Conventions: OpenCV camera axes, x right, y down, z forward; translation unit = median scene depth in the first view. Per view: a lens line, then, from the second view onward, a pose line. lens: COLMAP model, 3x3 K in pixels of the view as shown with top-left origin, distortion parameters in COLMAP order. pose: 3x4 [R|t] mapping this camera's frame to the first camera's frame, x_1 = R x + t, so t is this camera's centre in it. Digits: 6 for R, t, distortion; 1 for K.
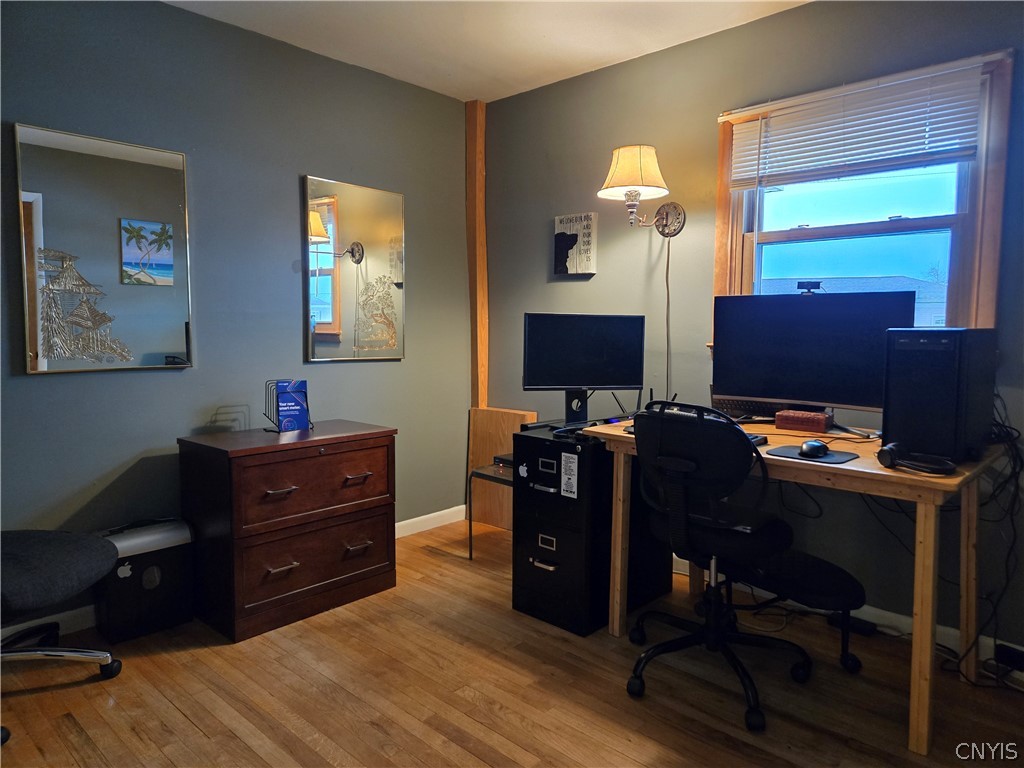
lens RADIAL K [[689.7, 0, 518.5], [0, 689.7, 384.9], [0, 0, 1]] dist [0.059330, -0.003257]
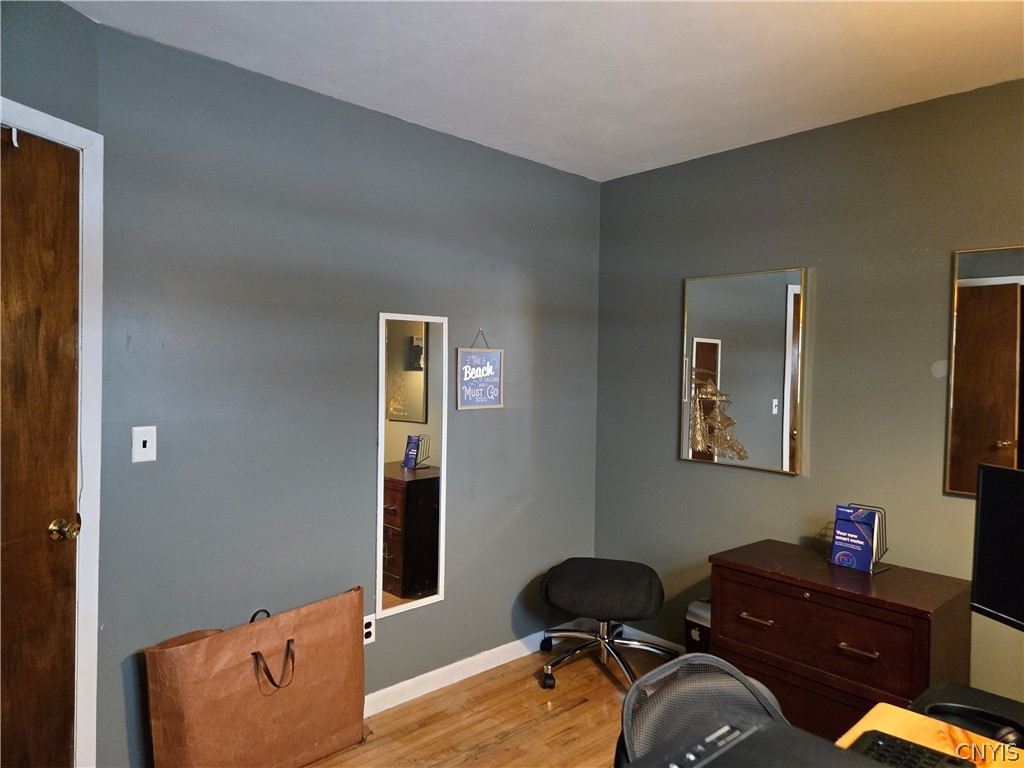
lens RADIAL K [[689.7, 0, 515.6], [0, 689.7, 385.1], [0, 0, 1]] dist [0.059330, -0.003257]
pose [[-0.047790, 0.018551, -0.998685, 0.546199], [-0.115502, 0.993018, 0.023972, -0.129085], [0.992157, 0.116496, -0.045314, 0.618977]]
